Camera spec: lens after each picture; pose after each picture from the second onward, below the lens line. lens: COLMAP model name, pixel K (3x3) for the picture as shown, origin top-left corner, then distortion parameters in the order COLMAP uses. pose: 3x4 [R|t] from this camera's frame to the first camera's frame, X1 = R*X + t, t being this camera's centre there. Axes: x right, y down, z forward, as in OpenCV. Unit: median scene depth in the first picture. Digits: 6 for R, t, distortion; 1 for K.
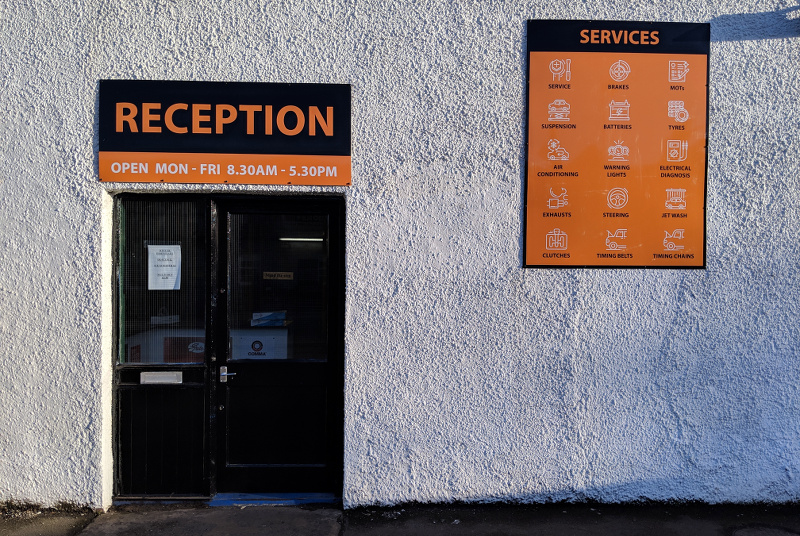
lens RADIAL K [[820.0, 0, 417.6], [0, 820.0, 266.9], [0, 0, 1]] dist [0.169839, -0.498624]
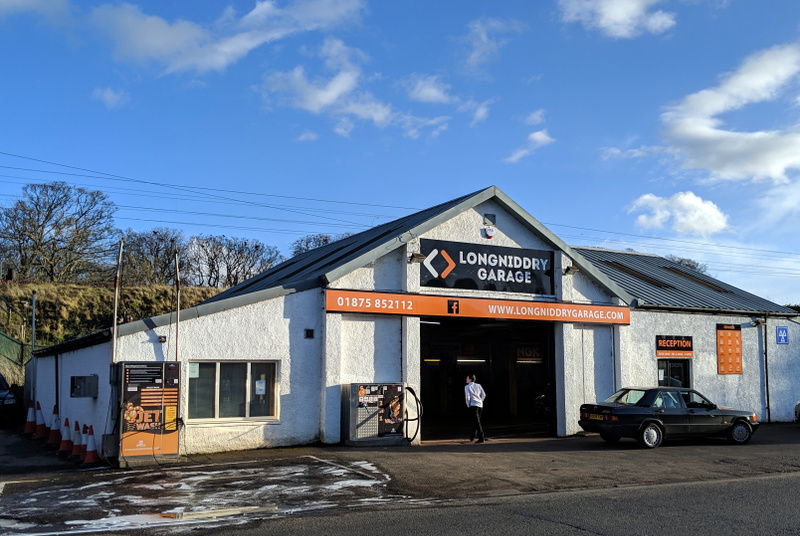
lens RADIAL K [[820.0, 0, 417.6], [0, 820.0, 266.9], [0, 0, 1]] dist [0.169839, -0.498624]
pose [[0.866216, 0.053246, 0.496824, -3.856158], [0.022387, 0.989172, -0.145043, 0.044803], [-0.499168, 0.136761, 0.855645, -2.372045]]
